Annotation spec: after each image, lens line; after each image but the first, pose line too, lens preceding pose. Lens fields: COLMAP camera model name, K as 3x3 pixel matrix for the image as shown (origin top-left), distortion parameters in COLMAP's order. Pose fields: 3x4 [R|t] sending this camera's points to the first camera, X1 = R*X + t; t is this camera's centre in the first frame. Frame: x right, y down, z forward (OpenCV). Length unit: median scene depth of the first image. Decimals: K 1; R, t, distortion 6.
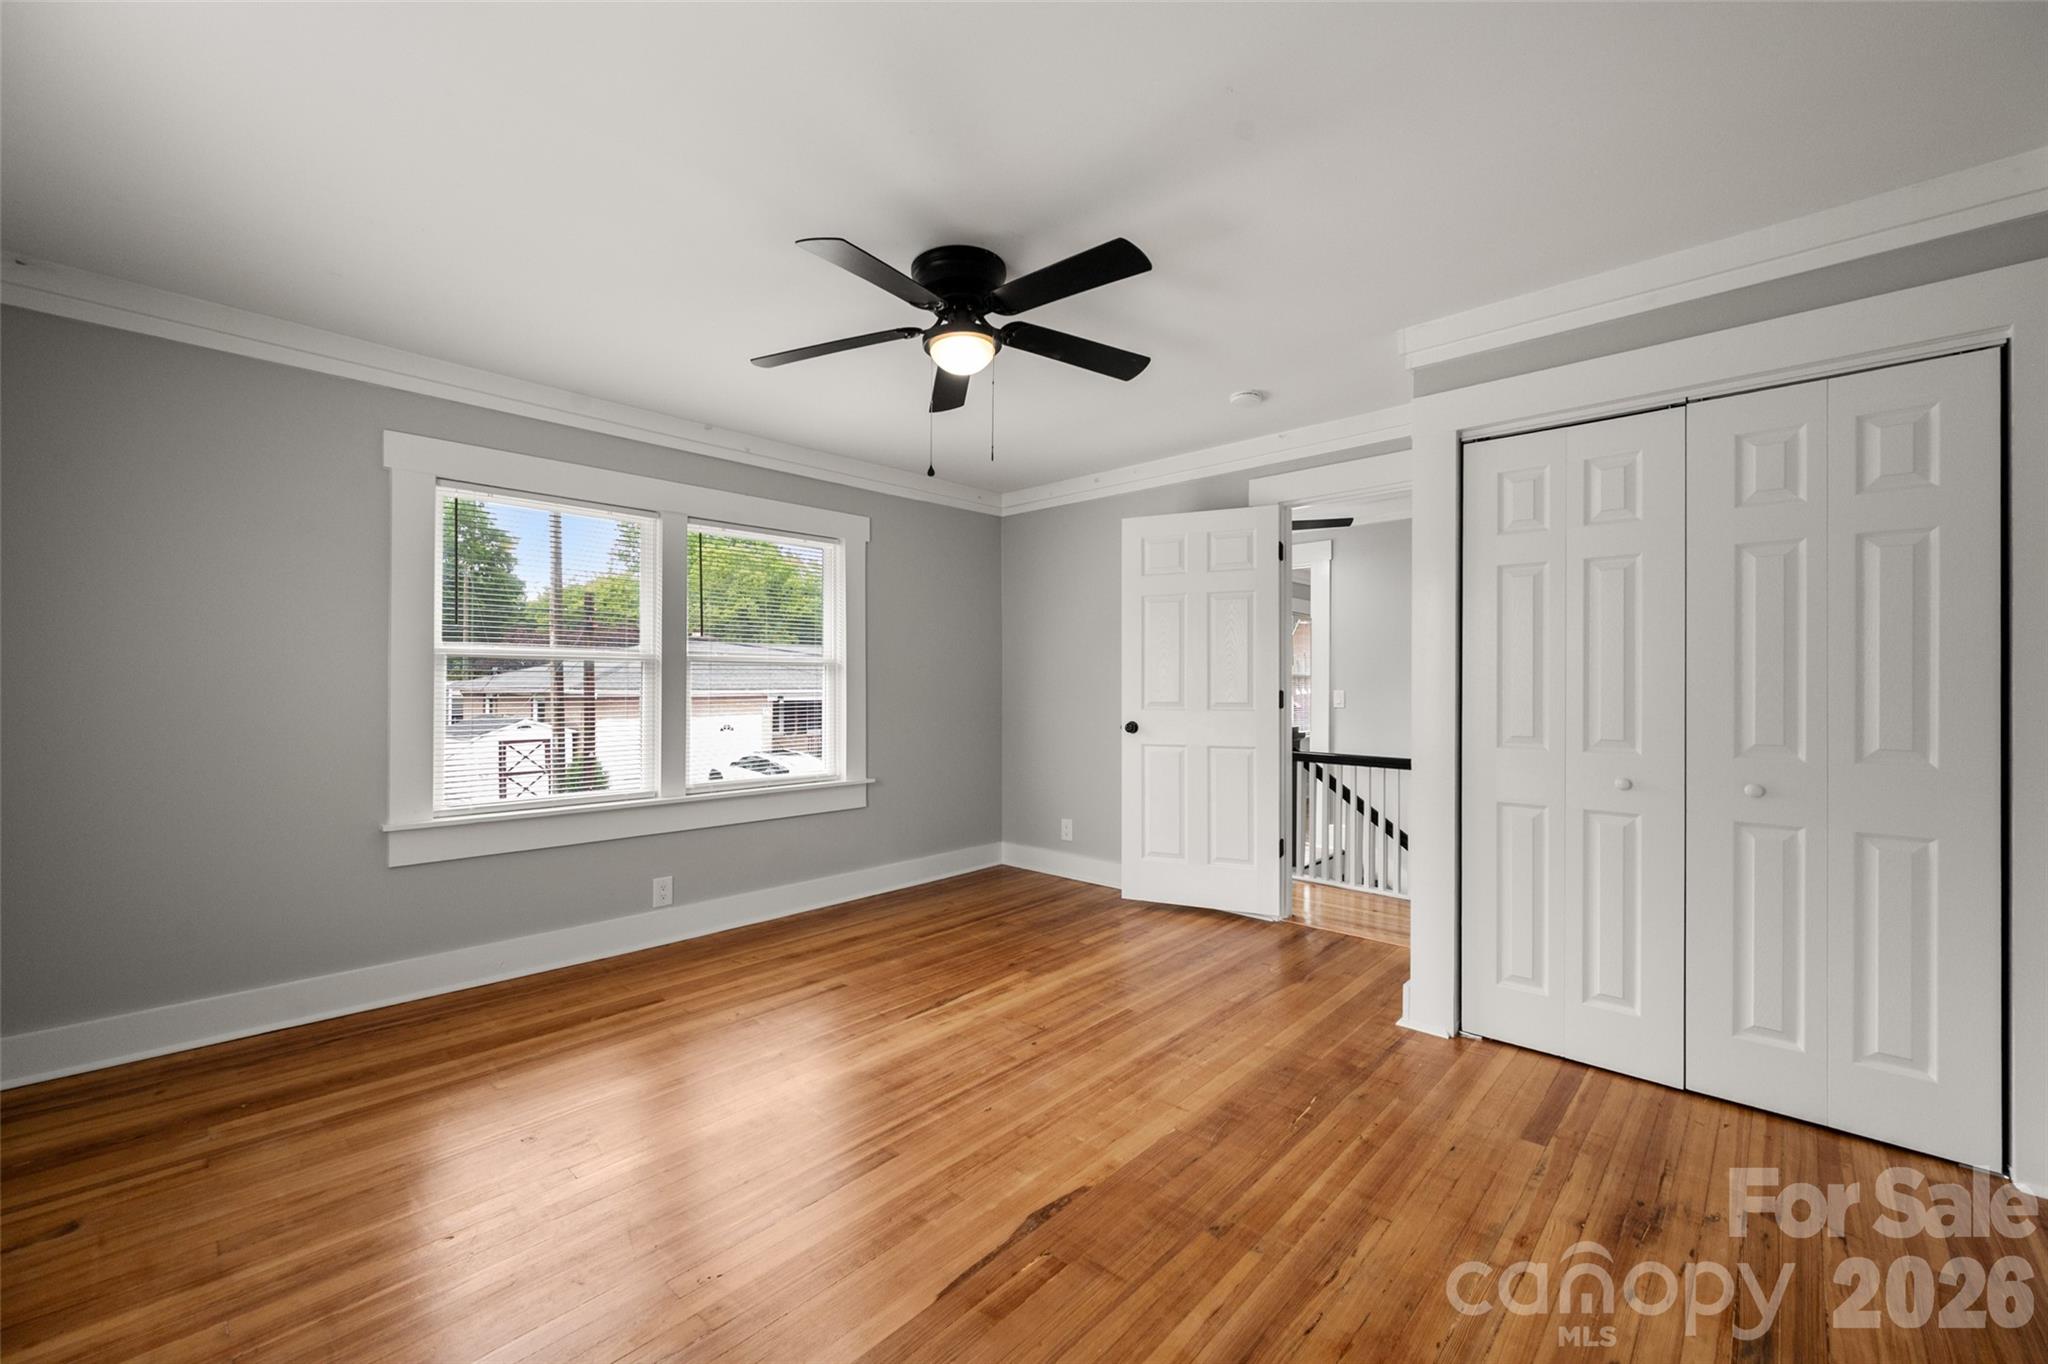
lens RADIAL K [[839.2, 0, 1013.7], [0, 839.2, 678.1], [0, 0, 1]] dist [-0.001340, -0.000060]
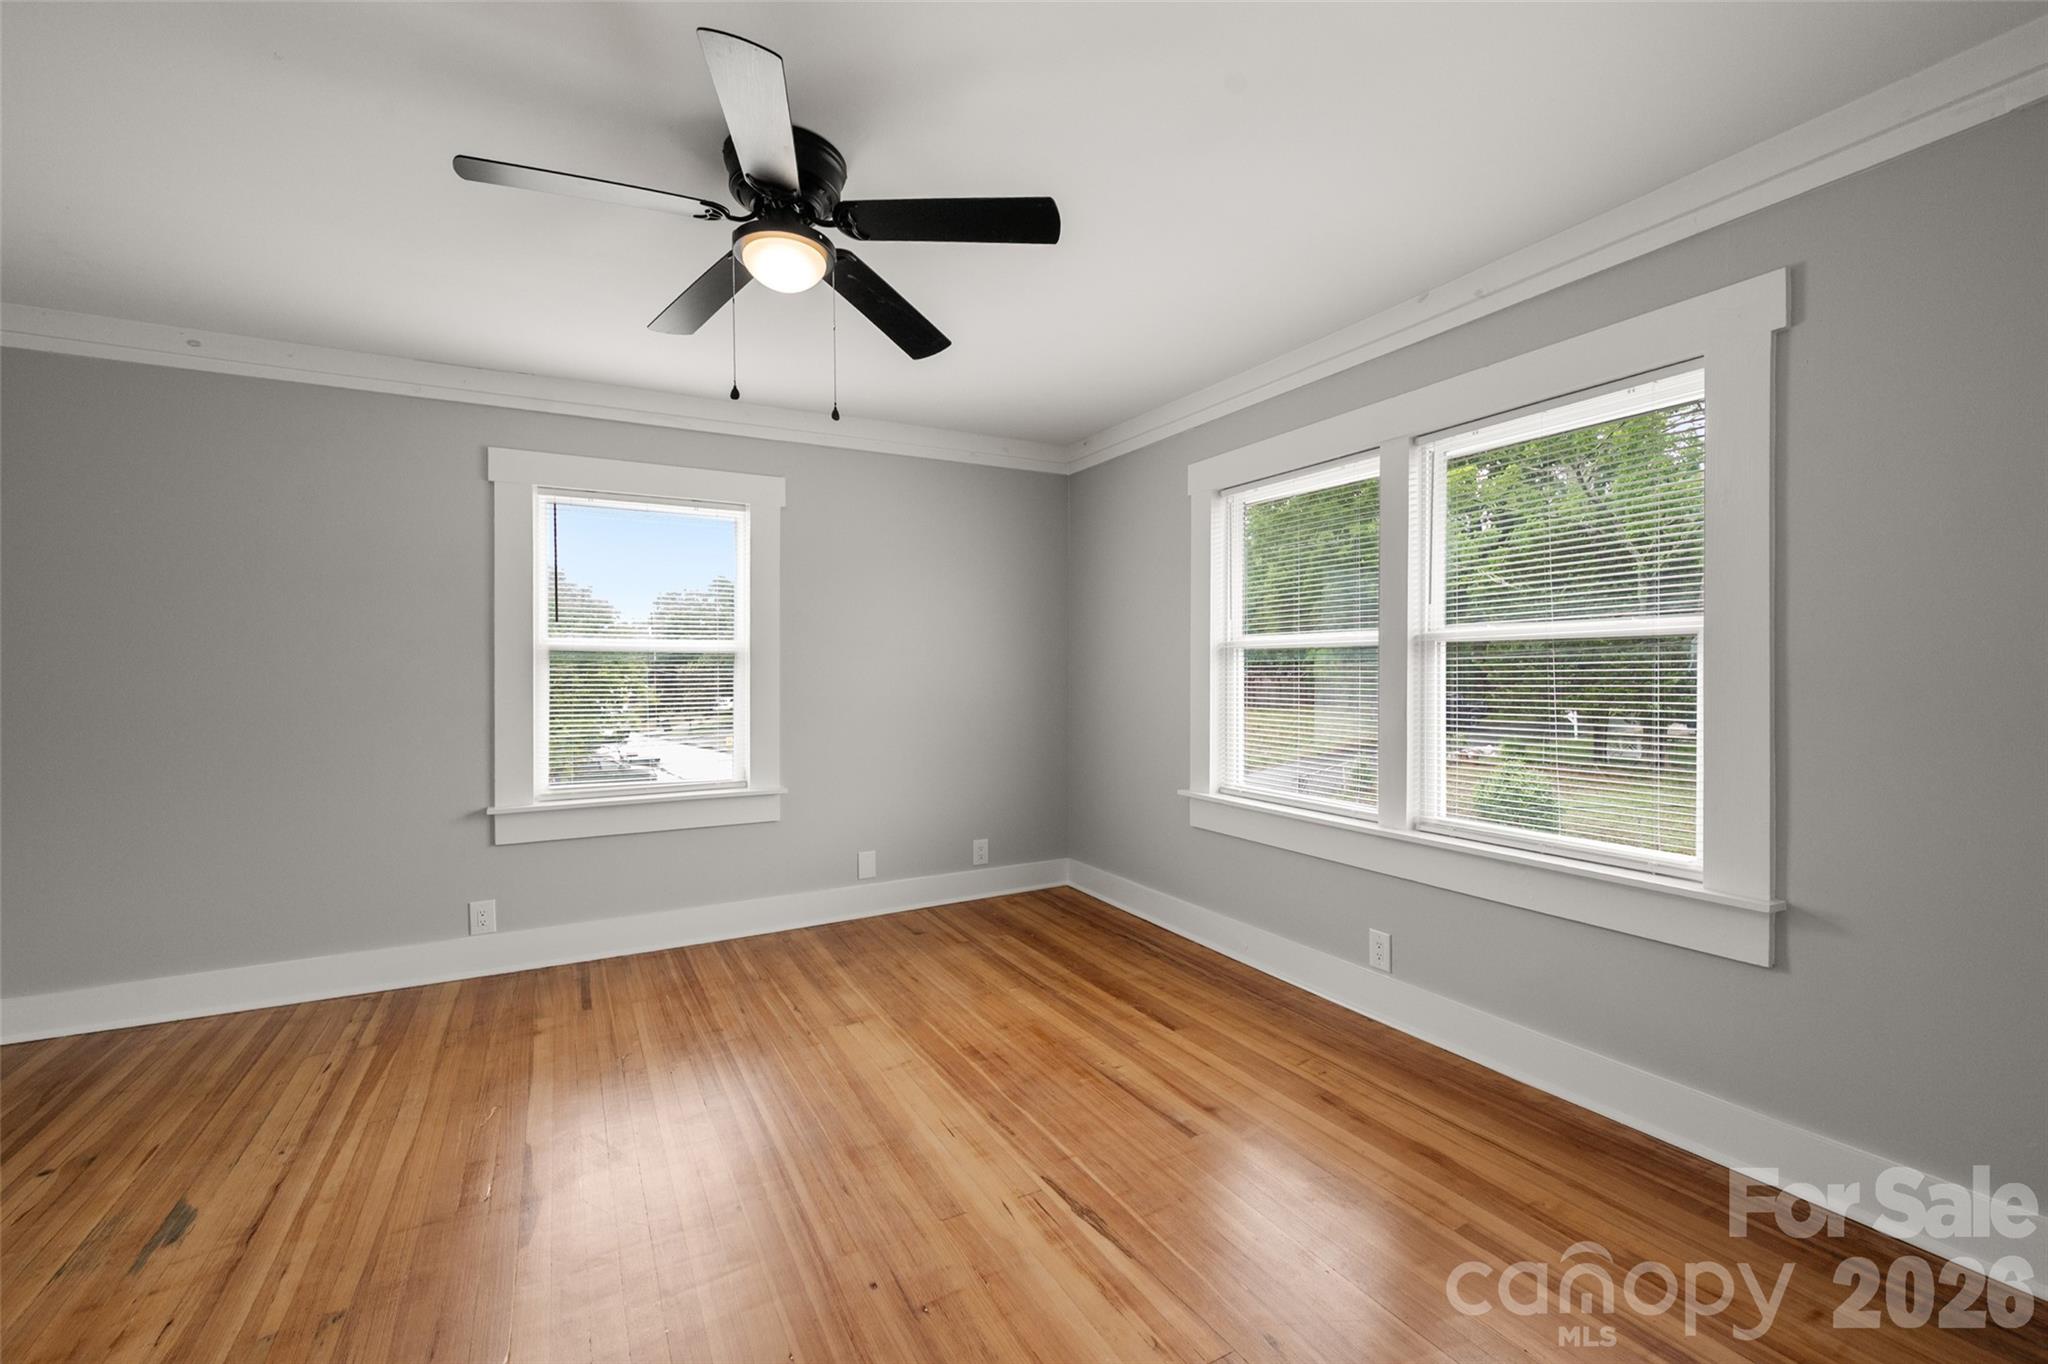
lens RADIAL K [[839.2, 0, 1013.7], [0, 839.2, 678.1], [0, 0, 1]] dist [-0.001340, -0.000060]
pose [[-0.308504, 0.006039, -0.951204, 0.506643], [0.014782, 0.999890, 0.001554, 0.004859], [0.951108, -0.013581, -0.308559, 1.169136]]
